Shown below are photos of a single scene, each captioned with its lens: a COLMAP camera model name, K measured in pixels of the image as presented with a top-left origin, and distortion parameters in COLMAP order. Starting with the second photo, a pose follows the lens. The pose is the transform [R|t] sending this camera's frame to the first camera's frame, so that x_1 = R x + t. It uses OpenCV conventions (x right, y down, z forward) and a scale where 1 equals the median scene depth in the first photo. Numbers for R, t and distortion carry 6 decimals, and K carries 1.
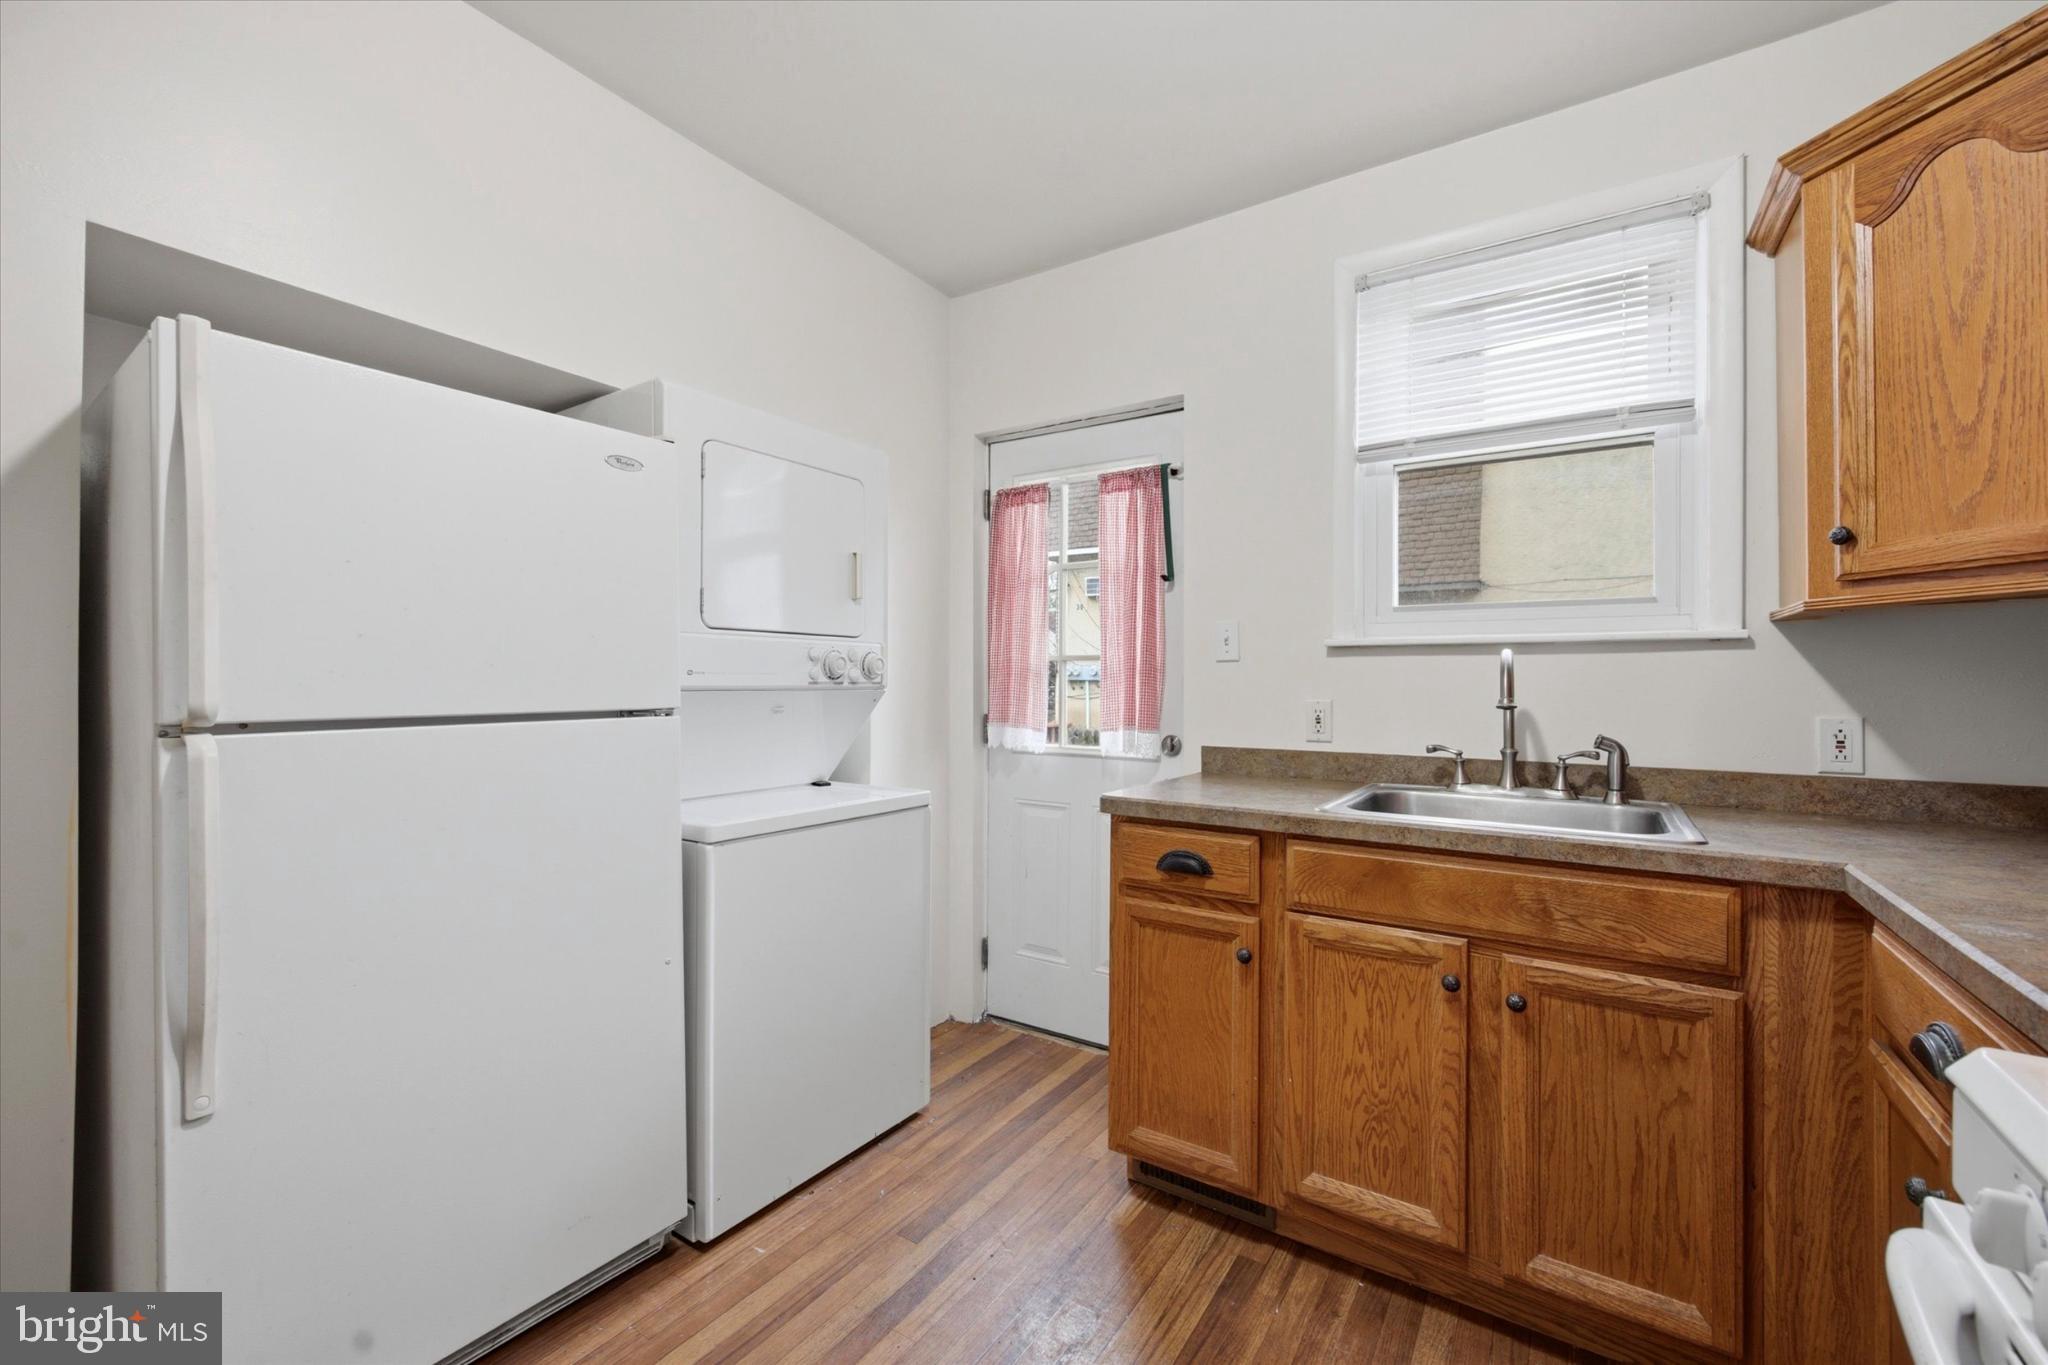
lens RADIAL K [[830.8, 0, 1022.9], [0, 830.8, 678.7], [0, 0, 1]] dist [-0.006687, -0.000094]
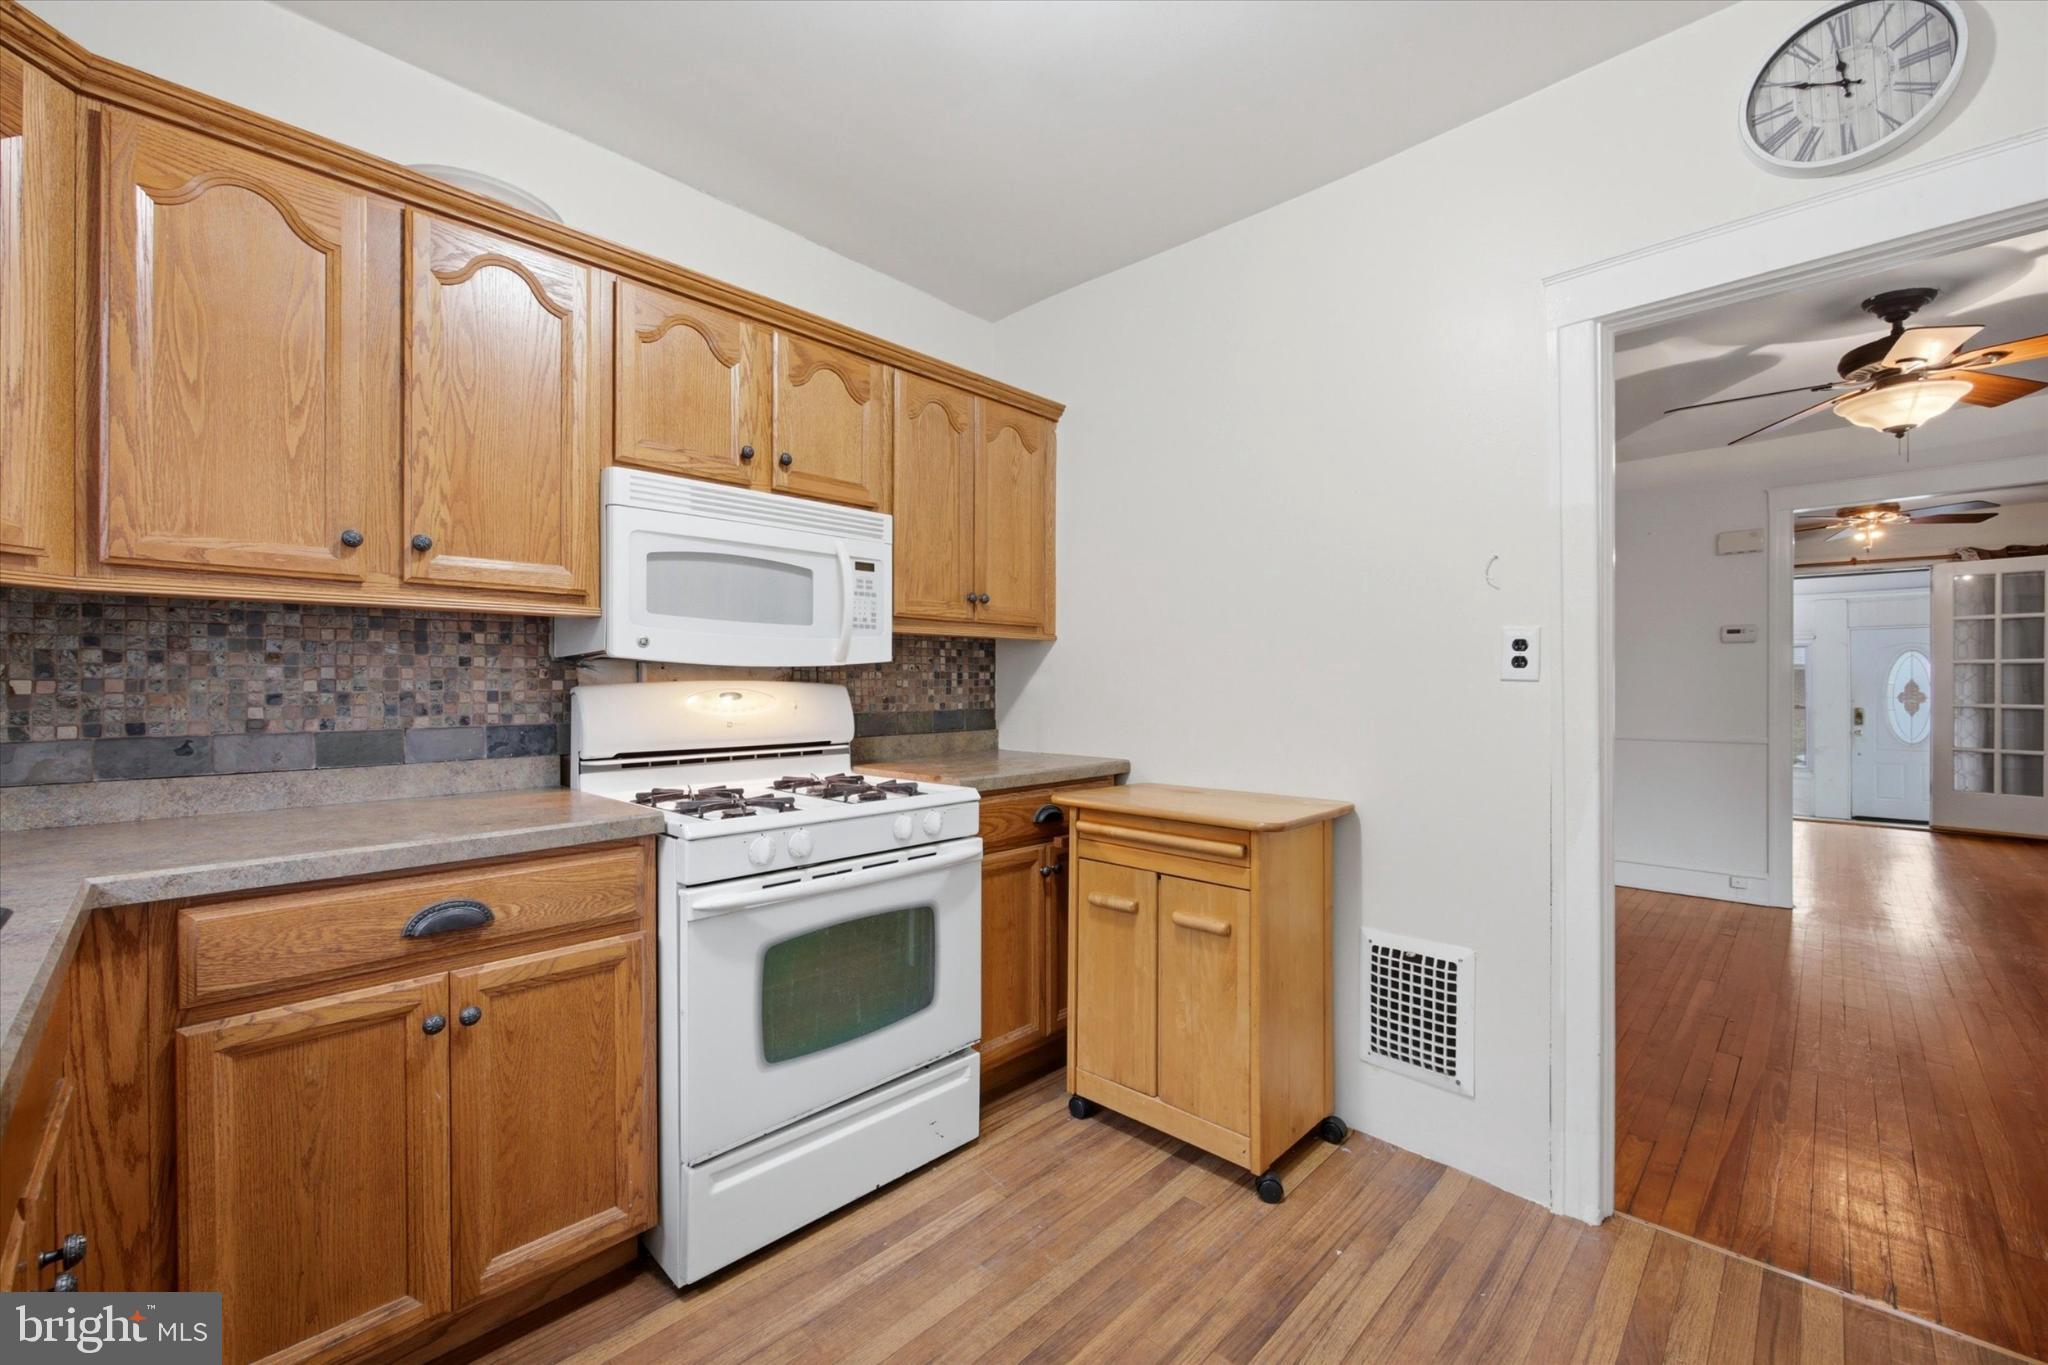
lens RADIAL K [[838.2, 0, 1029.2], [0, 838.2, 685.3], [0, 0, 1]] dist [0.003873, 0.000217]
pose [[-0.984235, -0.007079, 0.176725, -0.116516], [-0.006986, 0.999975, 0.001151, 0.004765], [-0.176729, -0.000102, -0.984260, 1.198839]]
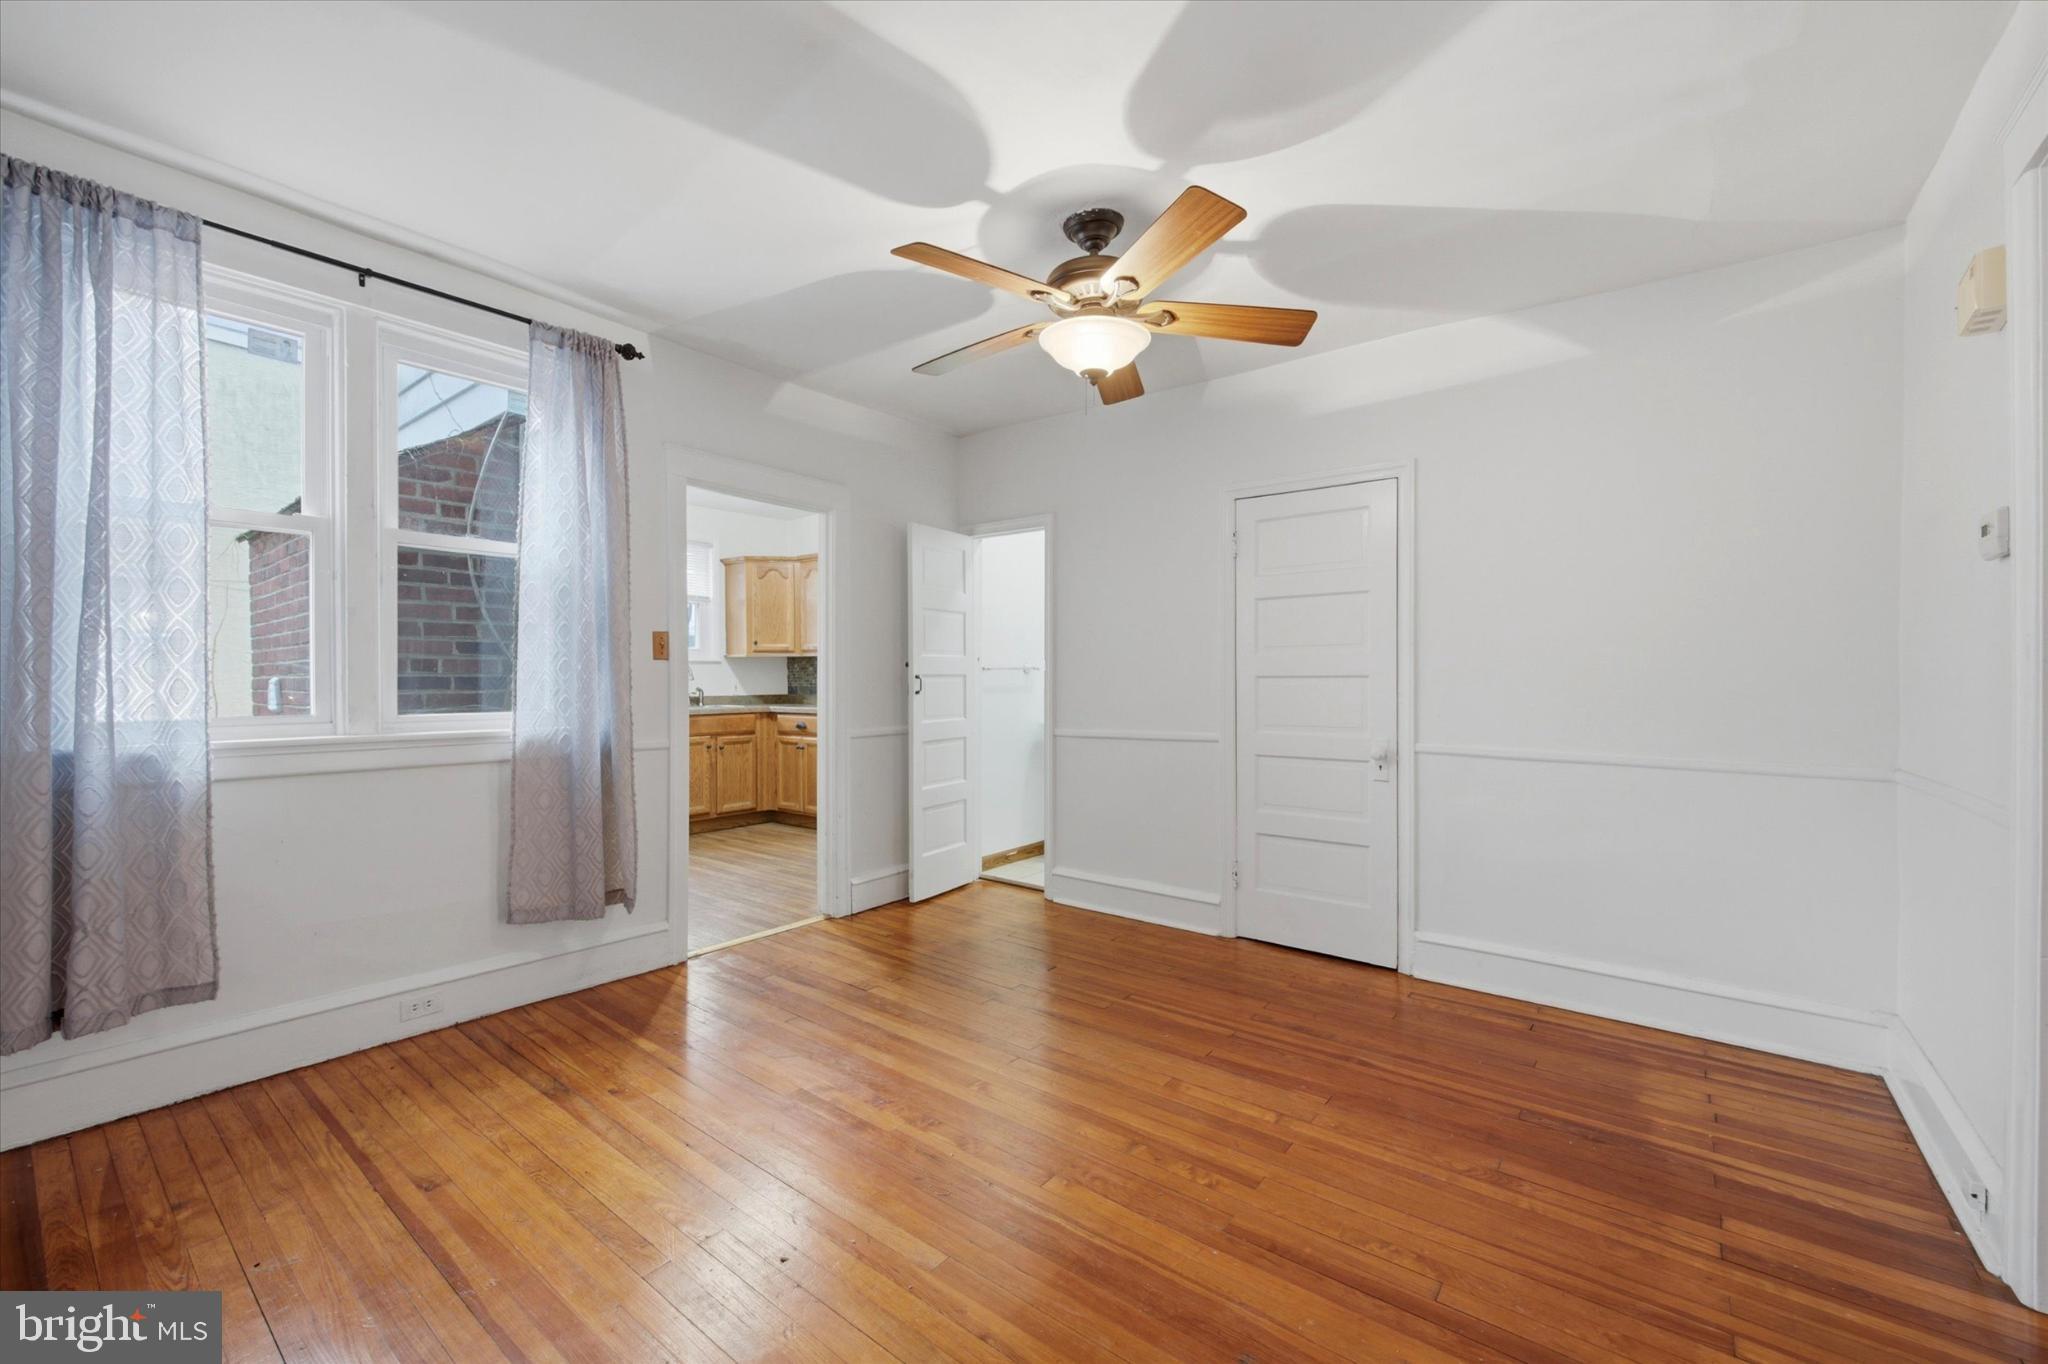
lens RADIAL K [[830.8, 0, 1022.9], [0, 830.8, 678.2], [0, 0, 1]] dist [-0.006687, -0.000094]
pose [[0.084573, -0.007574, 0.996389, -2.973220], [-0.001818, 0.999968, 0.007756, -0.003416], [-0.996416, -0.002467, 0.084556, -0.770163]]
